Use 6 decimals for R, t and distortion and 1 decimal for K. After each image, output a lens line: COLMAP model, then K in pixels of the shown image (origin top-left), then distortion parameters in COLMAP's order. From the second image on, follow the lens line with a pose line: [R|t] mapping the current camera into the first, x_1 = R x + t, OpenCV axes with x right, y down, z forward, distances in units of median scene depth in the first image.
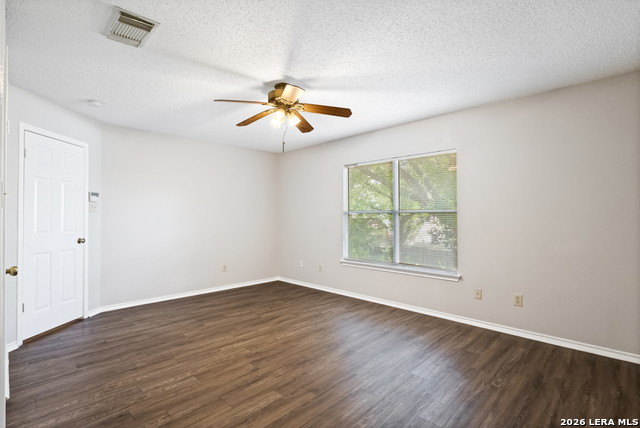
lens RADIAL K [[310.5, 0, 322.3], [0, 310.5, 212.3], [0, 0, 1]] dist [-0.001964, -0.000601]
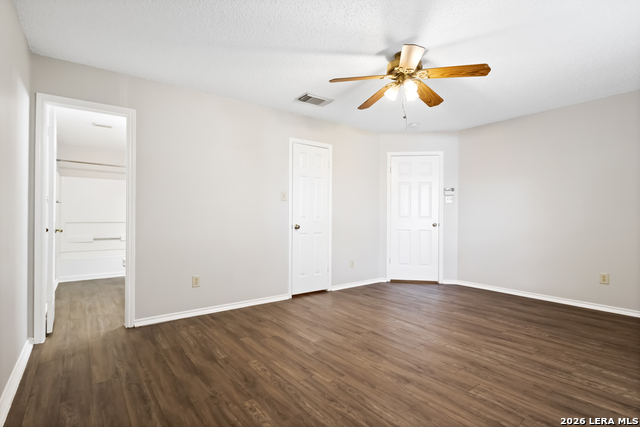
lens RADIAL K [[310.5, 0, 322.3], [0, 310.5, 216.4], [0, 0, 1]] dist [-0.001964, -0.000601]
pose [[-0.135688, 0.001036, -0.990751, 0.647268], [0.014542, 0.999894, -0.000946, 0.050171], [0.990645, -0.014536, -0.135689, 0.707575]]
